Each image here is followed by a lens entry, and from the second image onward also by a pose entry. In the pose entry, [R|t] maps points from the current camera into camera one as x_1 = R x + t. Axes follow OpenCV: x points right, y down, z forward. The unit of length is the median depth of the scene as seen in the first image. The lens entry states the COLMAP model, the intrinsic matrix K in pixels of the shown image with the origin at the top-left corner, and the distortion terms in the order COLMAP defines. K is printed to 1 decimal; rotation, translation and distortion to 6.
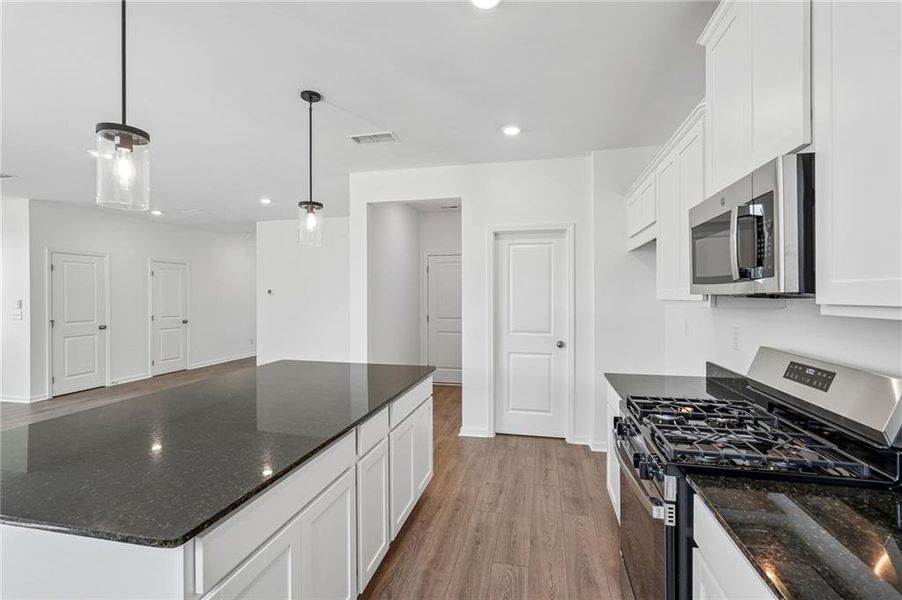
lens RADIAL K [[407.2, 0, 451.5], [0, 407.2, 294.6], [0, 0, 1]] dist [-0.004654, 0.001289]
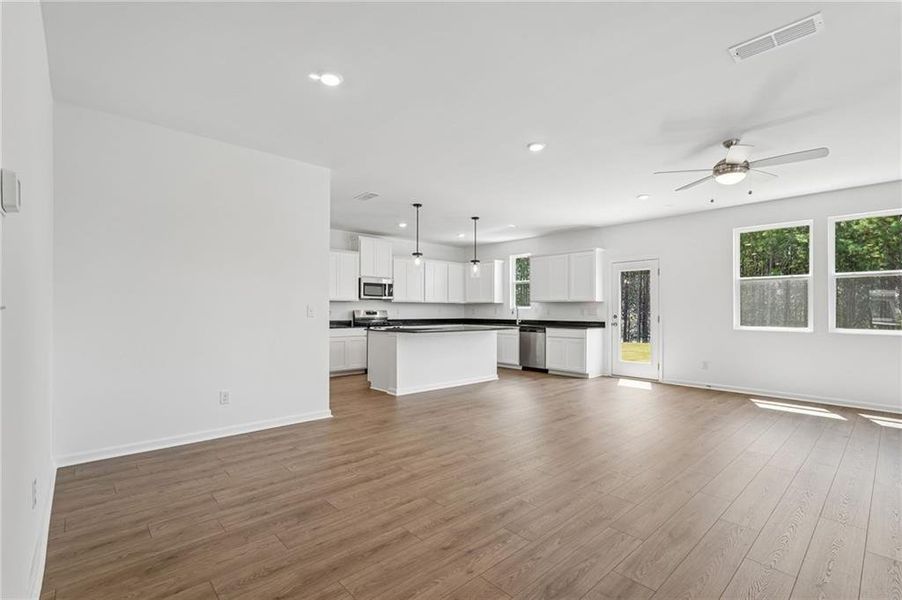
lens RADIAL K [[410.4, 0, 449.7], [0, 410.4, 306.7], [0, 0, 1]] dist [-0.004115, 0.000018]
pose [[-0.822487, 0.007306, 0.568737, -1.394805], [0.001712, 0.999945, -0.010369, 0.073671], [-0.568782, -0.007555, -0.822454, 2.162331]]
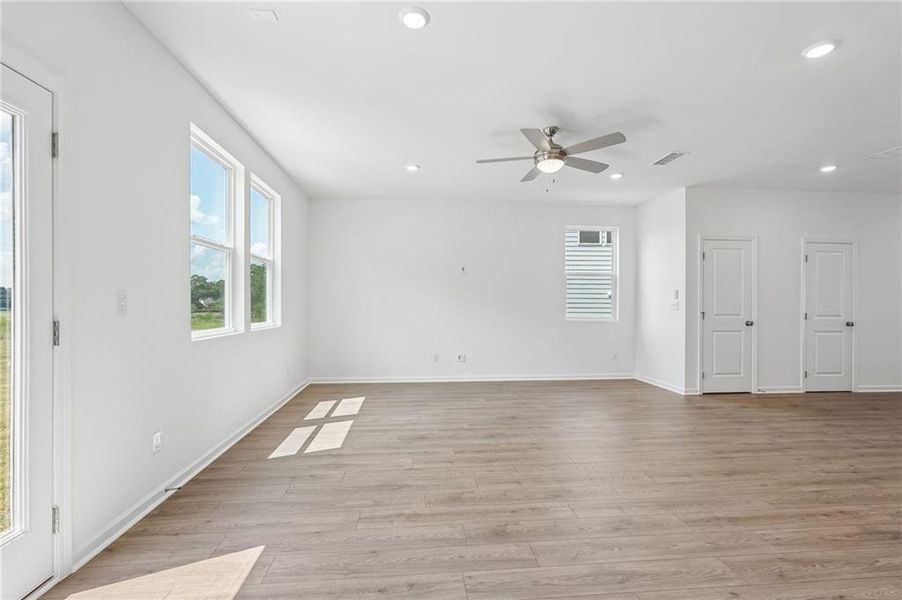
lens RADIAL K [[404.1, 0, 450.6], [0, 404.1, 304.7], [0, 0, 1]] dist [-0.001906, 0.000734]
pose [[0.319528, 0.008088, -0.947542, -0.472706], [-0.005898, 0.999961, 0.006546, 0.073437], [0.947559, 0.003497, 0.319563, 0.243194]]
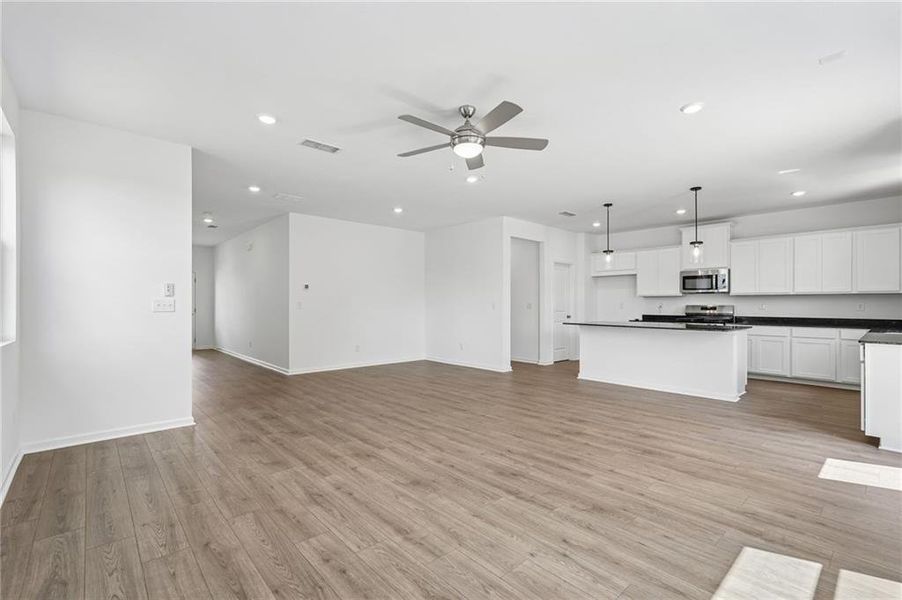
lens RADIAL K [[407.2, 0, 451.5], [0, 407.2, 294.6], [0, 0, 1]] dist [-0.004654, 0.001289]
pose [[0.571114, 0.026675, 0.820437, -2.191909], [-0.004027, 0.999551, -0.029696, 0.082769], [-0.820861, 0.013656, 0.570965, 0.311286]]
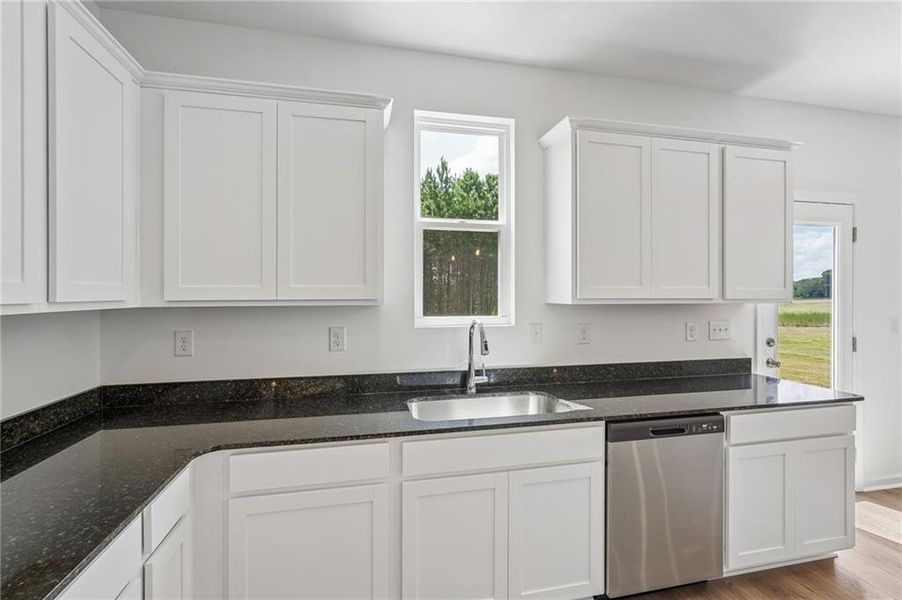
lens RADIAL K [[407.2, 0, 451.5], [0, 407.2, 294.6], [0, 0, 1]] dist [-0.004654, 0.001289]
pose [[-0.898939, 0.003744, -0.438058, 0.038525], [0.000804, 0.999976, 0.006895, 0.003075], [0.438073, 0.005846, -0.898920, 0.337271]]
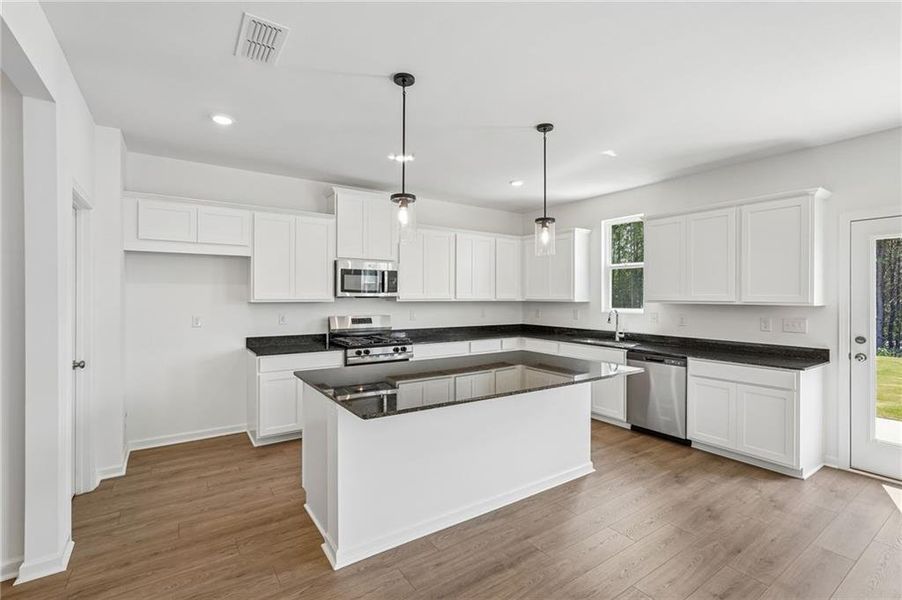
lens RADIAL K [[407.2, 0, 451.5], [0, 407.2, 294.6], [0, 0, 1]] dist [-0.004654, 0.001289]
pose [[-0.734670, 0.003542, 0.678416, -0.823571], [0.000260, 0.999988, -0.004940, 0.001723], [-0.678425, -0.003453, -0.734662, 1.256876]]
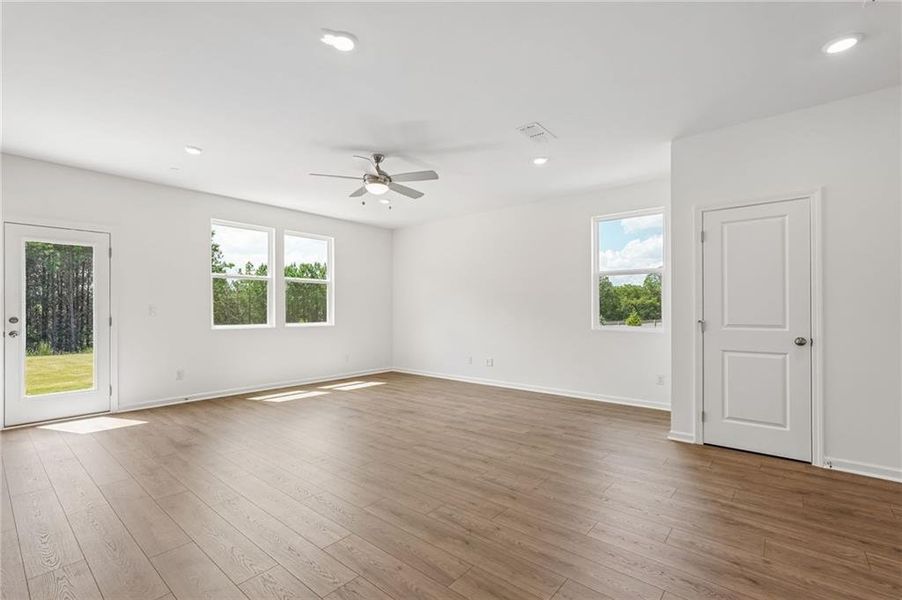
lens RADIAL K [[406.6, 0, 449.2], [0, 406.6, 306.7], [0, 0, 1]] dist [-0.004764, 0.000688]
pose [[-0.457054, -0.001184, -0.889438, -0.413353], [0.002485, 0.999994, -0.002608, 0.071528], [0.889435, -0.003402, -0.457048, 1.564400]]
